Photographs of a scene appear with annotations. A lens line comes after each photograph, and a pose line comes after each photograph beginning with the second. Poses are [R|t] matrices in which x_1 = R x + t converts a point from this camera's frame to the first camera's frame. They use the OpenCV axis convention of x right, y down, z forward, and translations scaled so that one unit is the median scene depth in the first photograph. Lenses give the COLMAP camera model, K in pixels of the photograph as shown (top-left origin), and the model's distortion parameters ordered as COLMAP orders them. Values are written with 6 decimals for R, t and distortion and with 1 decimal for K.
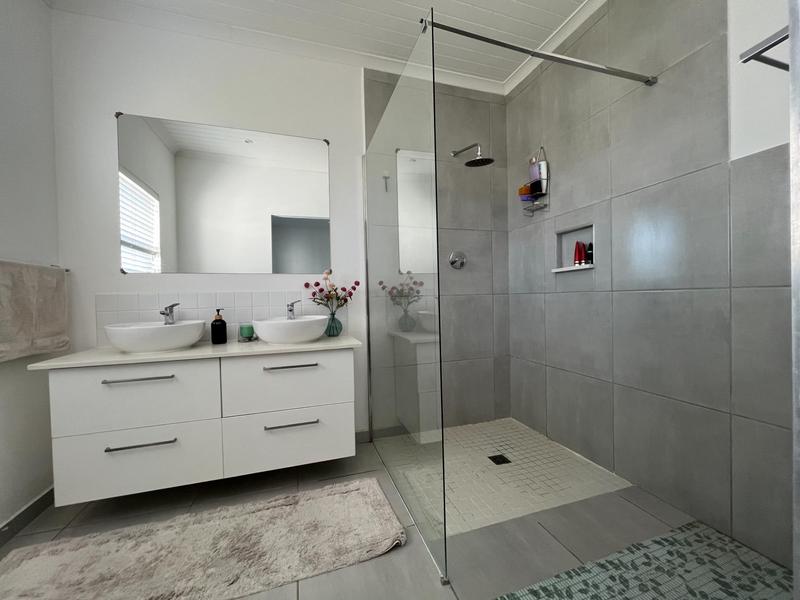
lens RADIAL K [[321.4, 0, 399.4], [0, 321.4, 299.9], [0, 0, 1]] dist [-0.000790, -0.000905]
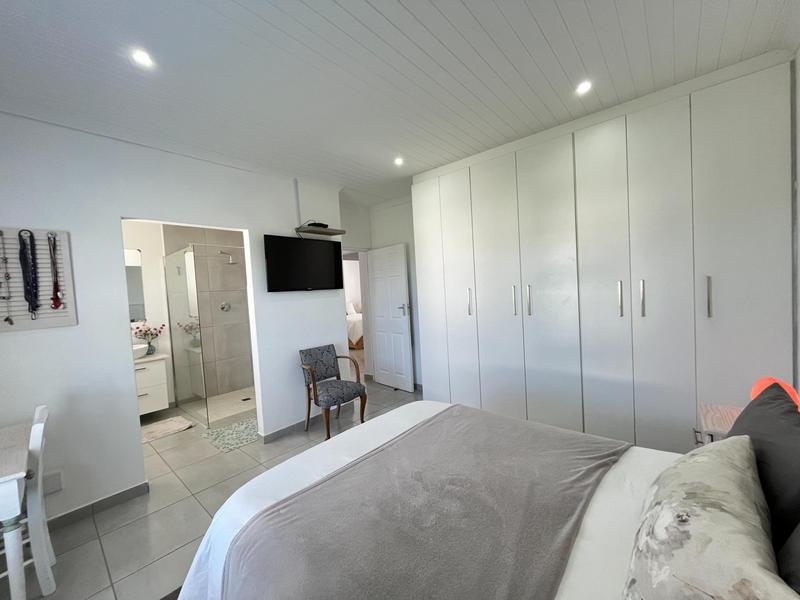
lens RADIAL K [[321.4, 0, 392.9], [0, 321.4, 300.0], [0, 0, 1]] dist [-0.000790, -0.000905]
pose [[0.868748, -0.051747, 0.492544, 0.137141], [0.049843, 0.998612, 0.017003, -0.189628], [-0.492741, 0.009778, 0.870121, -1.525019]]
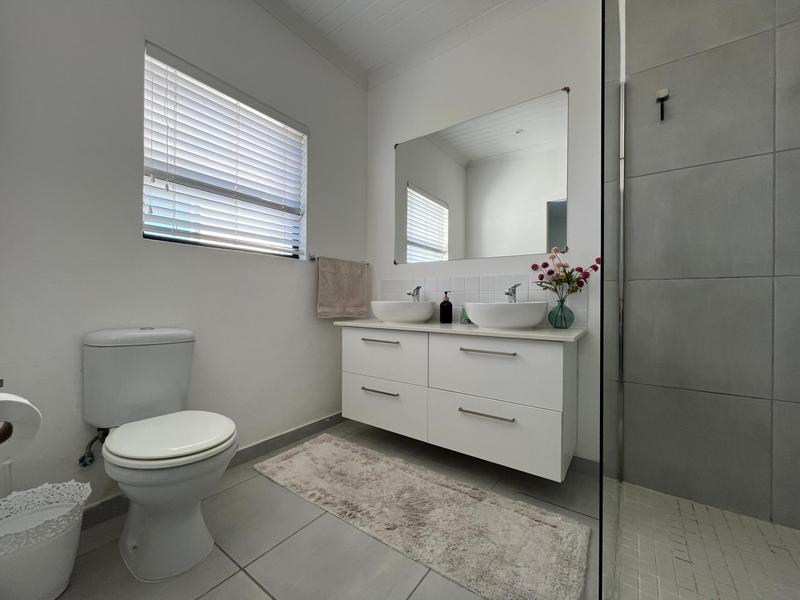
lens RADIAL K [[321.4, 0, 397.1], [0, 321.4, 299.9], [0, 0, 1]] dist [-0.000790, -0.000905]
pose [[0.593251, 0.025086, -0.804626, 0.216900], [-0.026722, 0.999577, 0.011462, 0.048480], [0.804574, 0.014701, 0.593671, 0.211886]]
